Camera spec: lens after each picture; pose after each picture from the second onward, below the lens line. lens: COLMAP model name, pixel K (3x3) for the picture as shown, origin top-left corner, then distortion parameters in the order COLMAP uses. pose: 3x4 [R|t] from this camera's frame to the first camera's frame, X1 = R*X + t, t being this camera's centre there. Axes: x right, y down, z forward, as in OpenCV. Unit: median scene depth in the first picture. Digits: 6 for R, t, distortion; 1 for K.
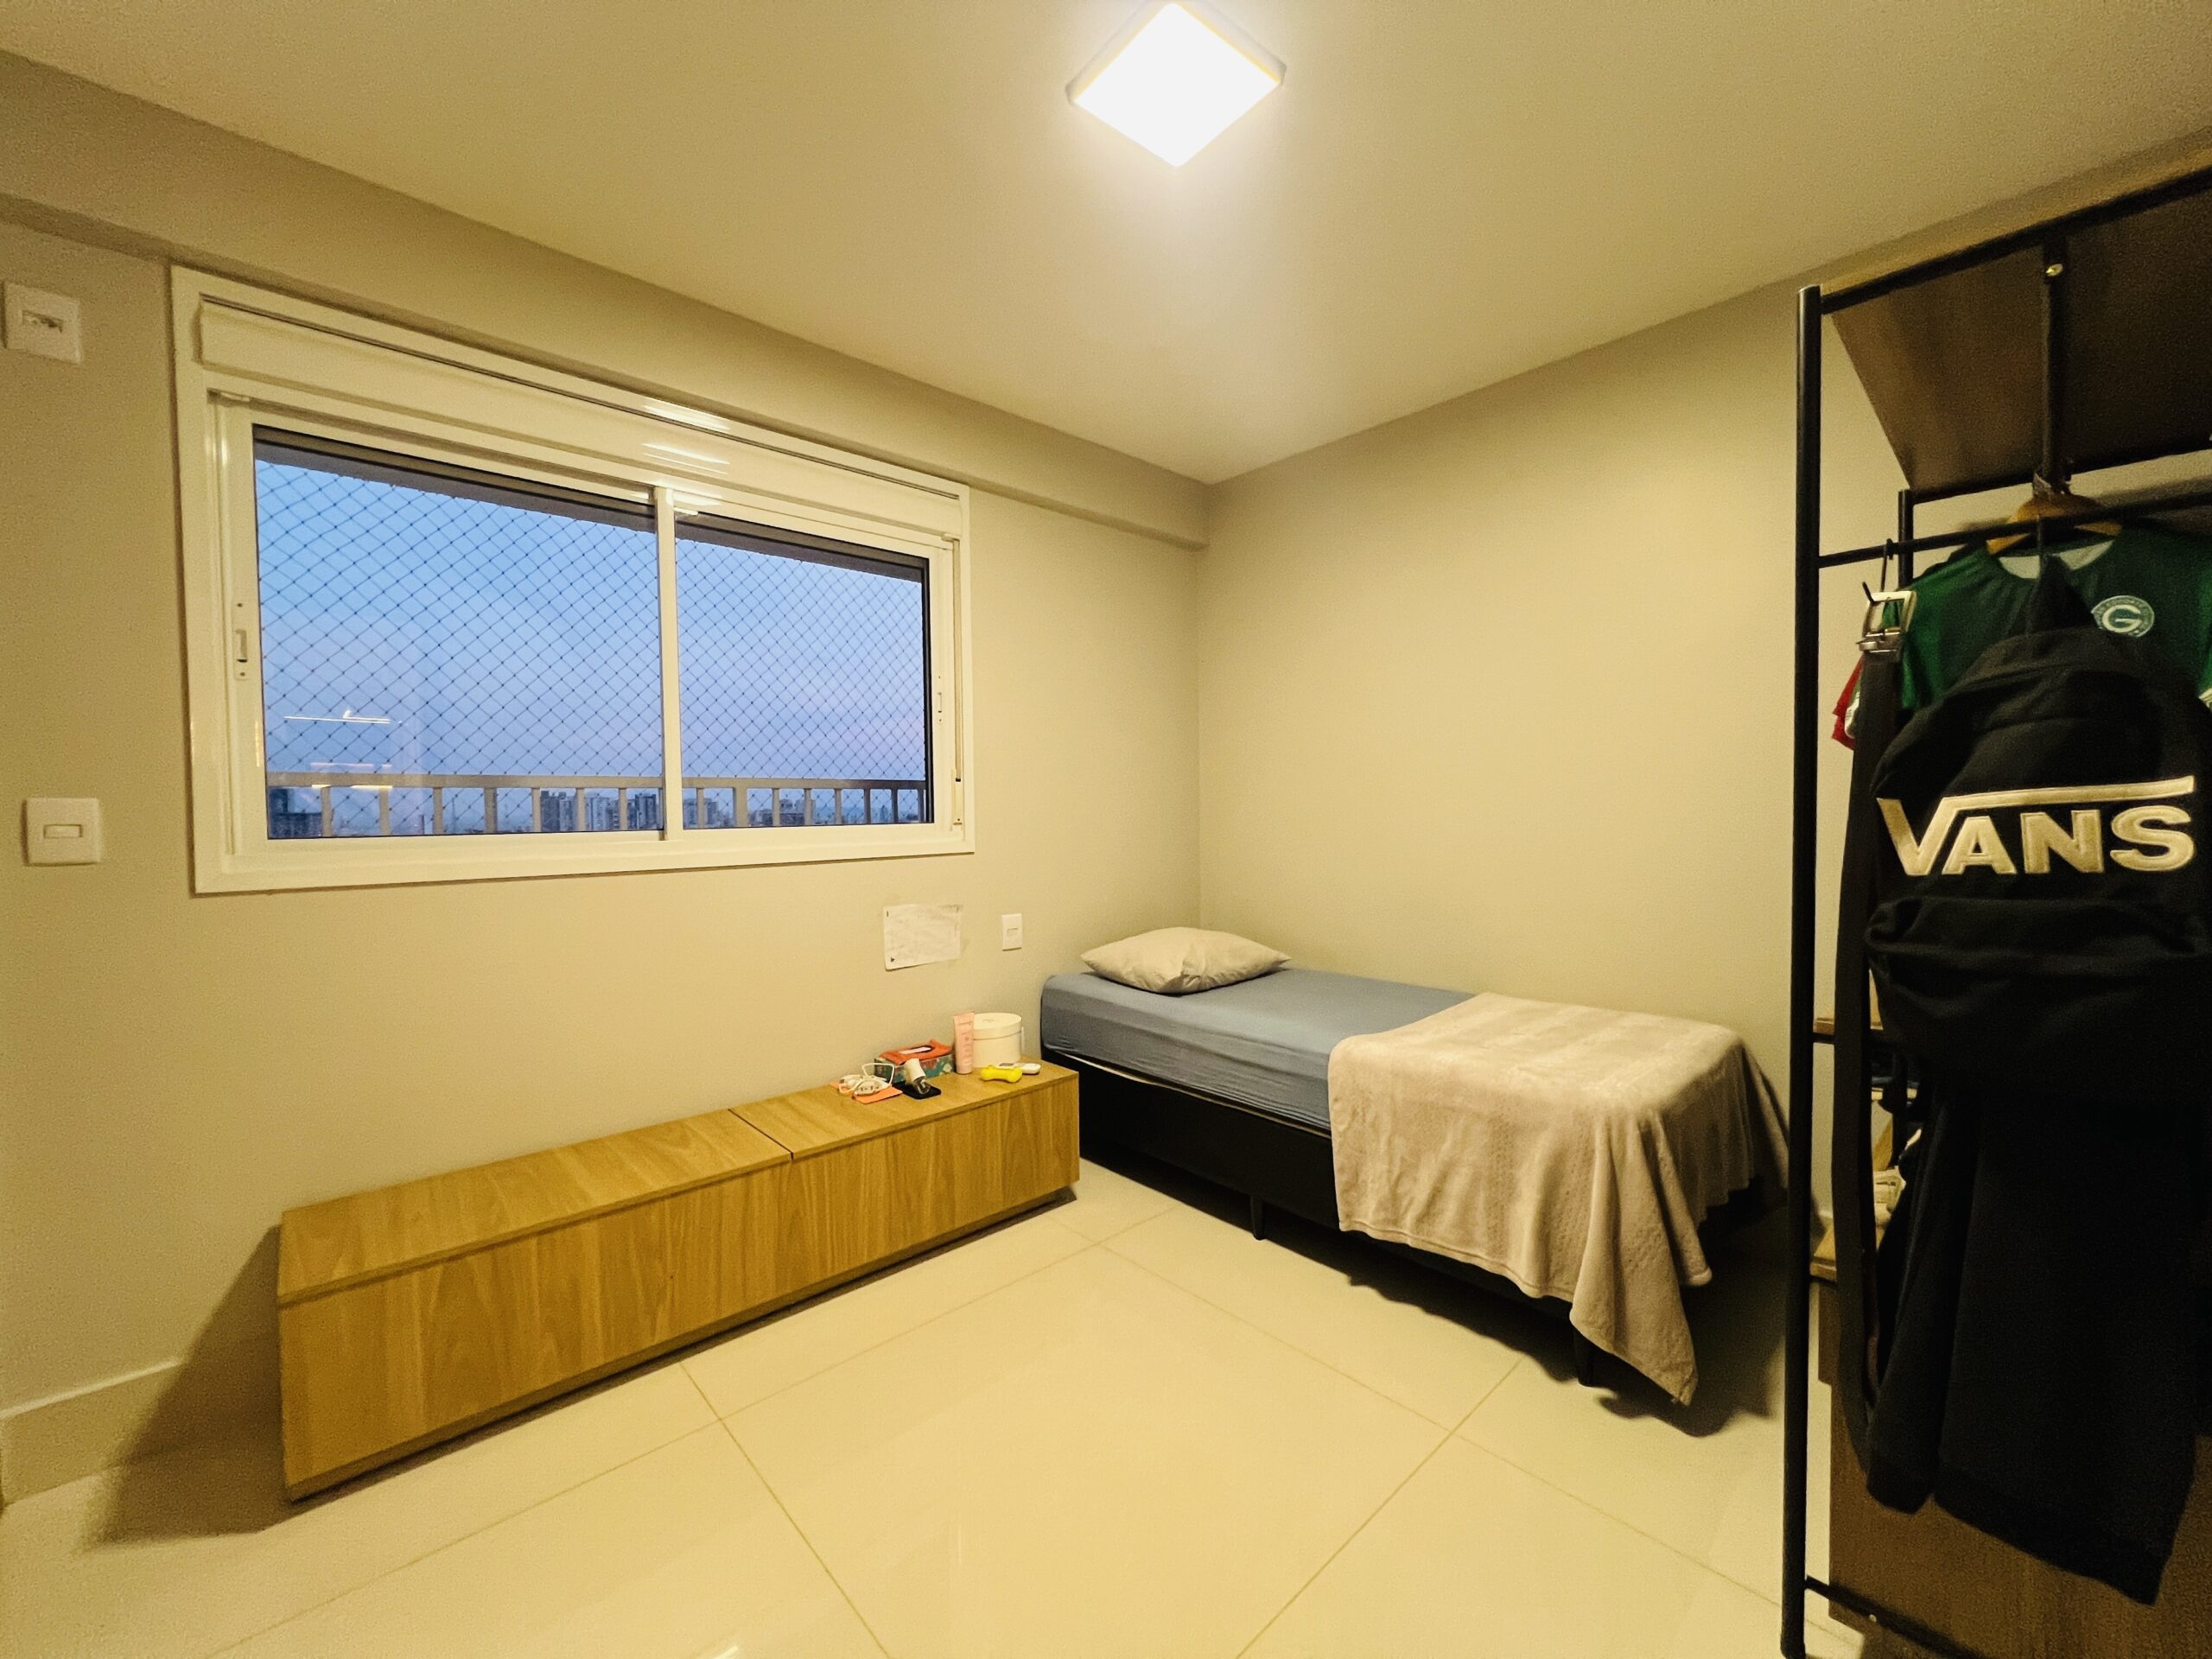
lens RADIAL K [[888.2, 0, 1105.2], [0, 888.2, 827.0], [0, 0, 1]] dist [0.000769, 0.000032]
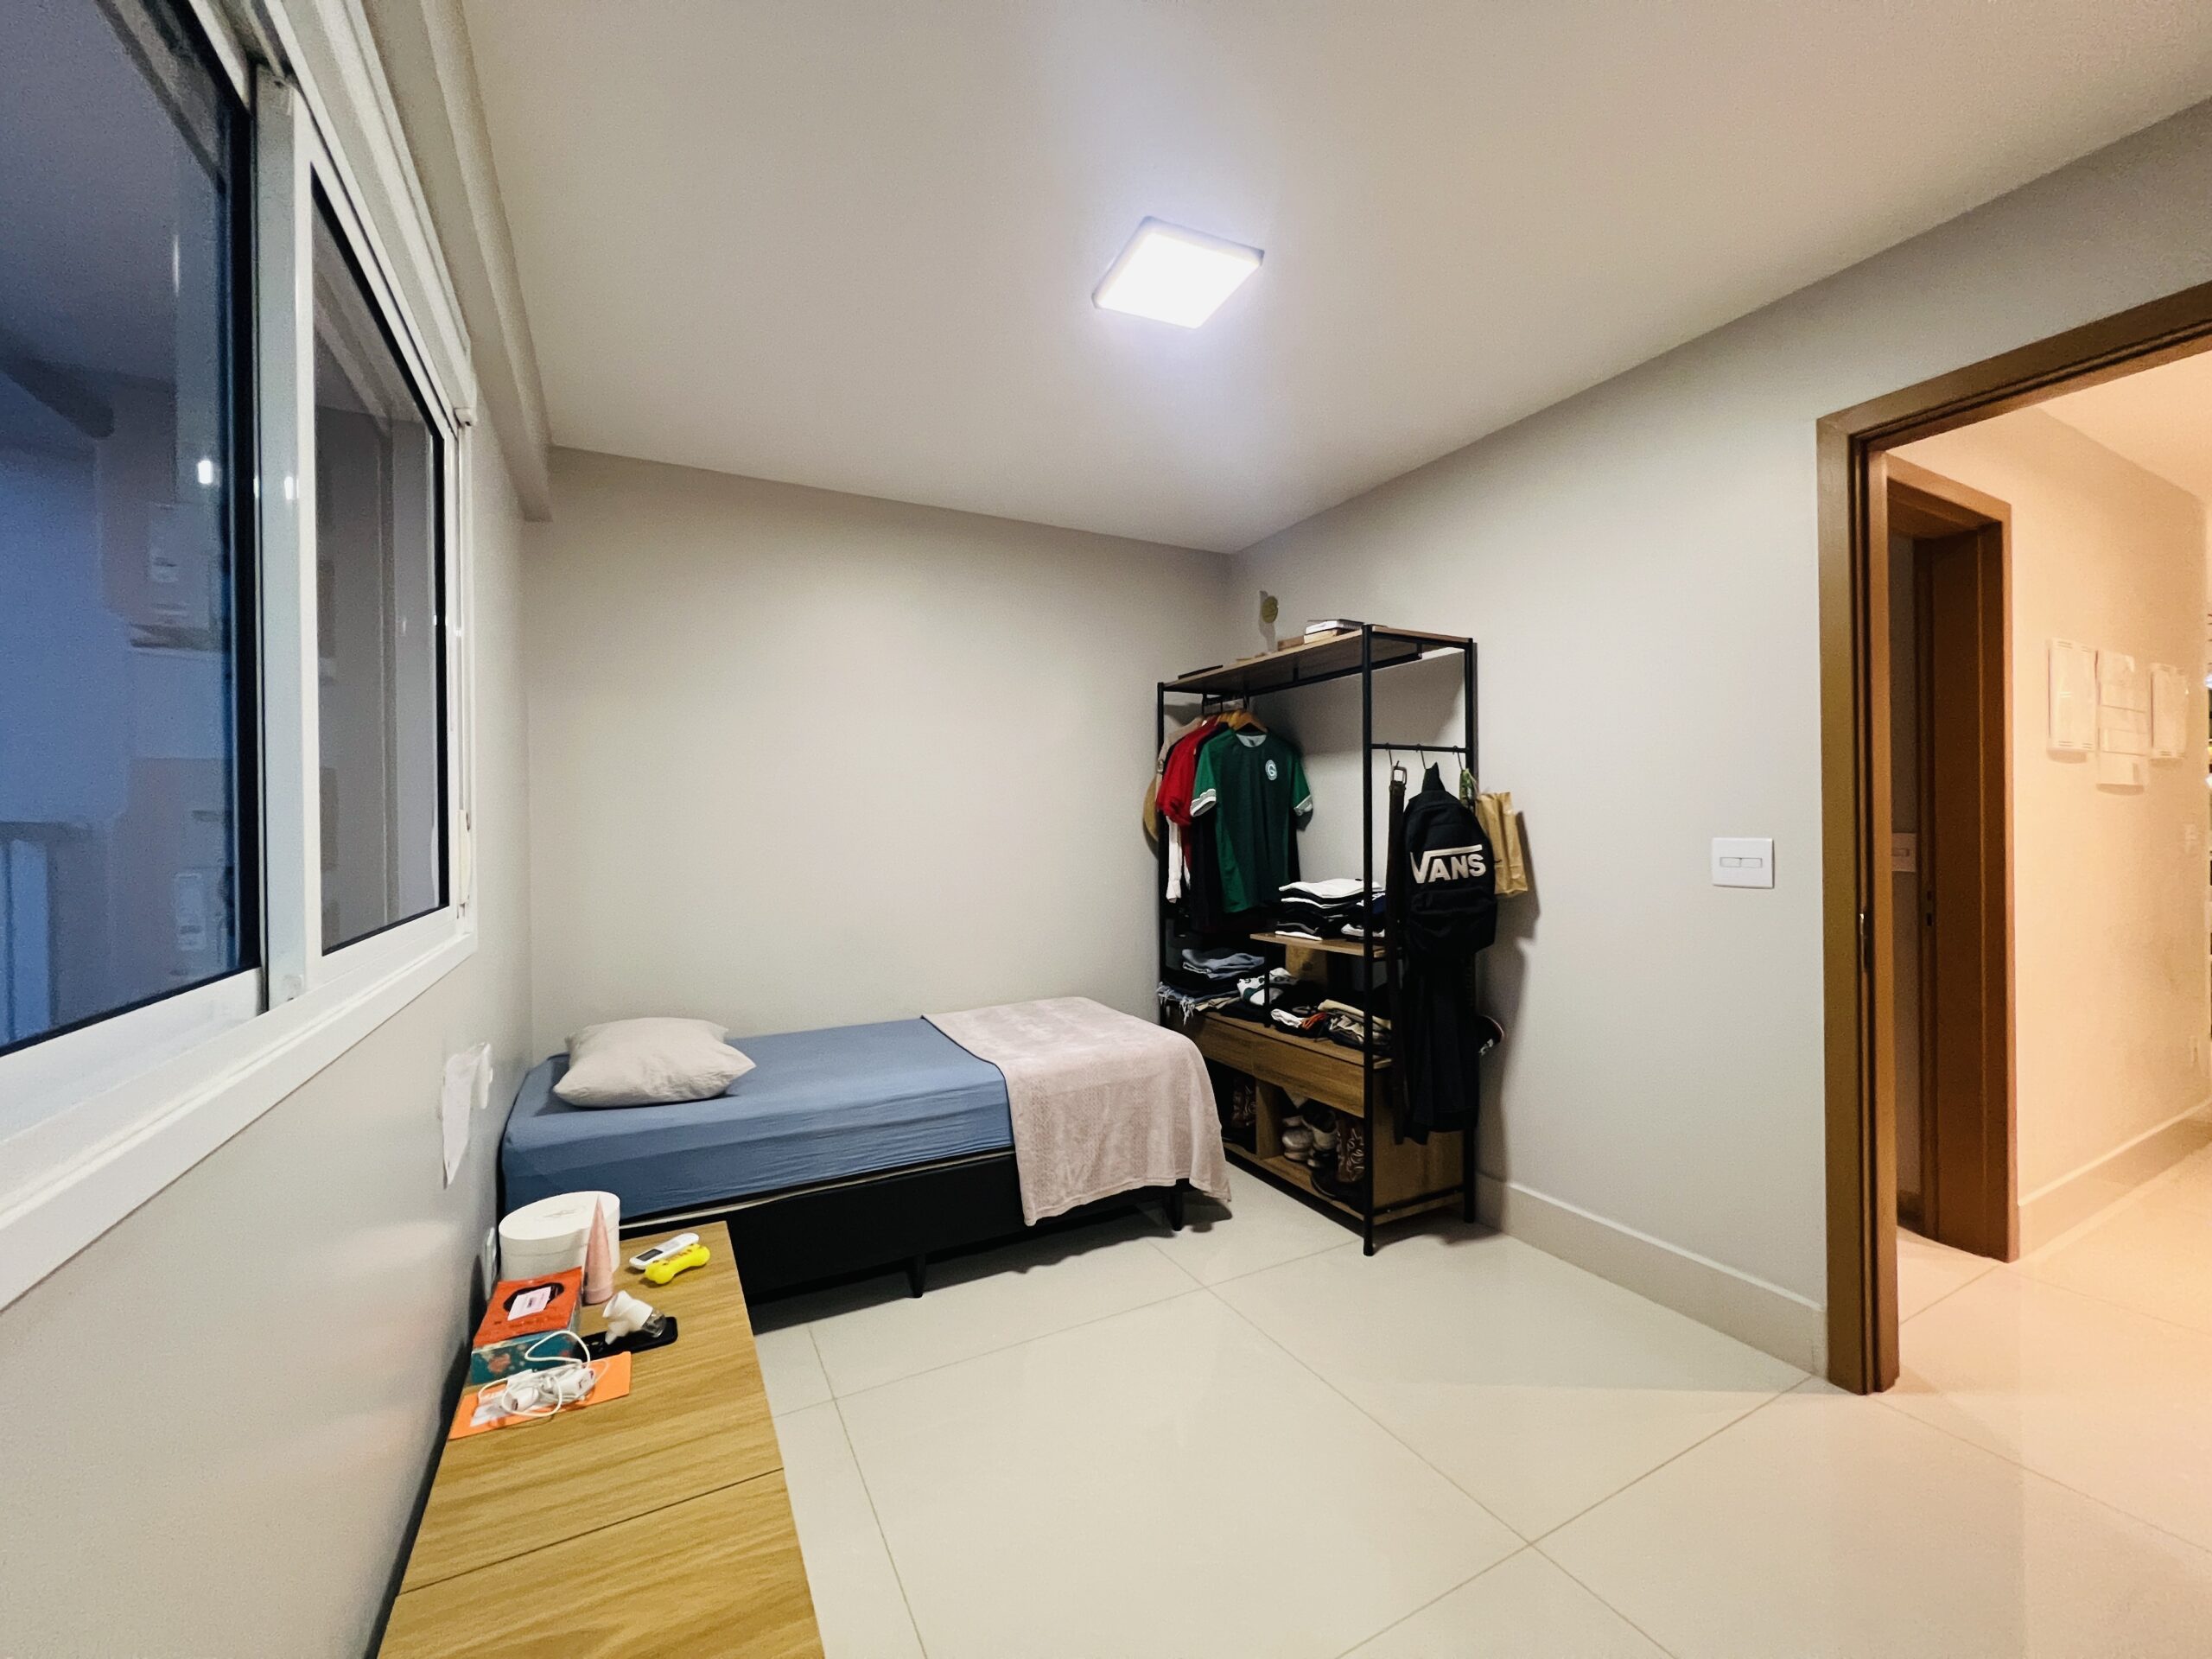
lens RADIAL K [[888.2, 0, 1107.7], [0, 888.2, 831.1], [0, 0, 1]] dist [0.000769, 0.000032]
pose [[0.245166, 0.009117, 0.969438, -1.013632], [0.030973, 0.999372, -0.017231, -0.044304], [-0.968986, 0.034251, 0.244730, 0.731439]]
